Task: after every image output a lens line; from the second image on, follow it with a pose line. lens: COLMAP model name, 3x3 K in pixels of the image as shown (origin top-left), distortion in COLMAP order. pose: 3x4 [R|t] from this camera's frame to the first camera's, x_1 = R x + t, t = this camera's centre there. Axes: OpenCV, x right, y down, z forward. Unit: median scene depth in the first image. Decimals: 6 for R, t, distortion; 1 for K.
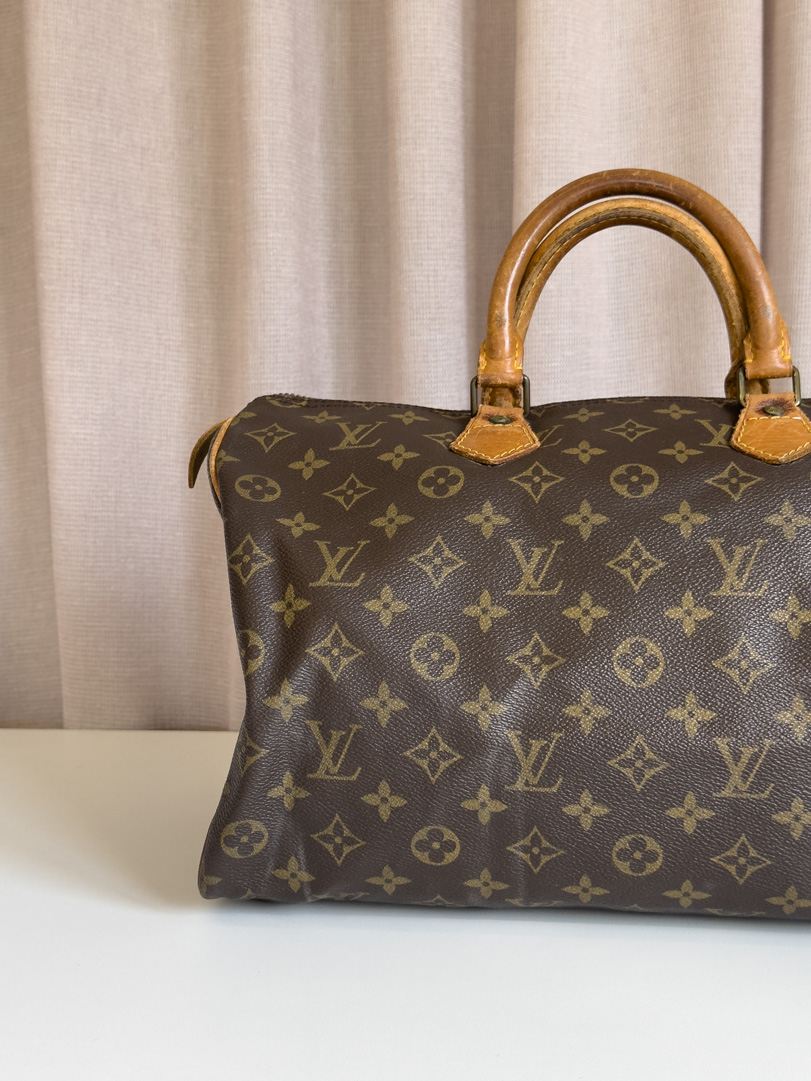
lens RADIAL K [[1510.0, 0, 407.0], [0, 1510.0, 533.8], [0, 0, 1]] dist [0.080025, 0.000000]
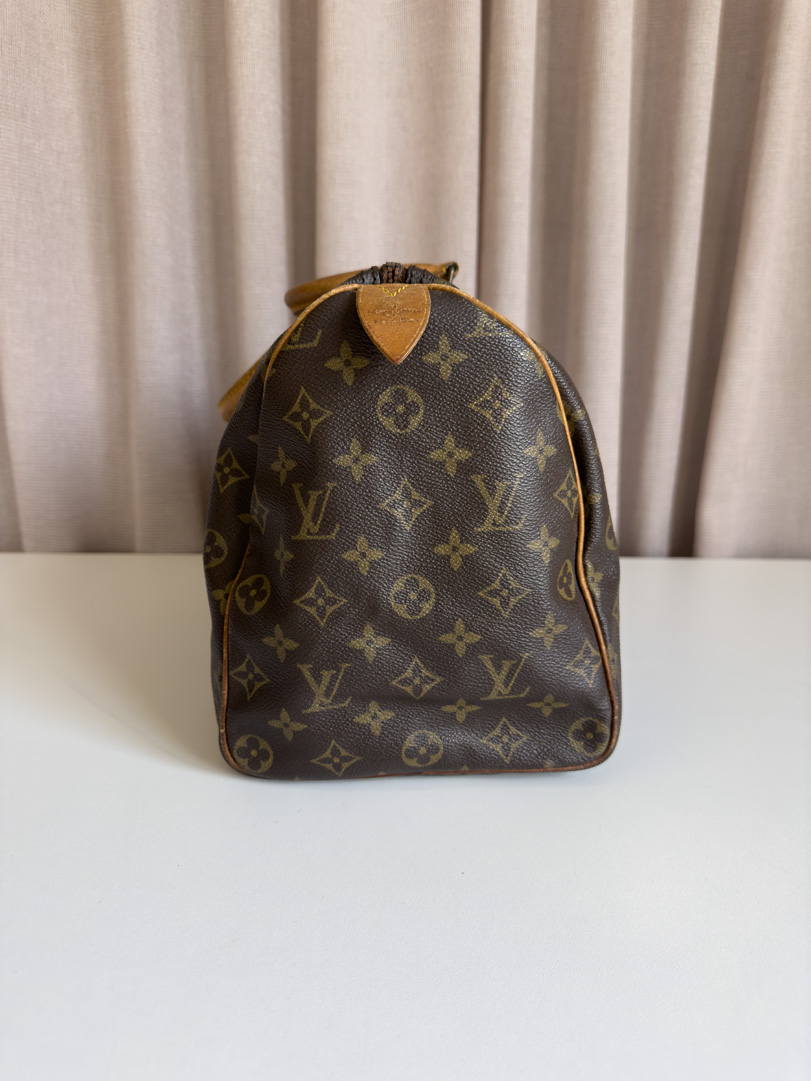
lens RADIAL K [[809.8, 0, 400.2], [0, 809.8, 540.7], [0, 0, 1]] dist [-0.002271, 0.002268]
pose [[0.990532, -0.013442, 0.136620, 0.037471], [-0.004346, 0.991625, 0.129077, 0.010609], [-0.137211, -0.128449, 0.982178, 0.160555]]
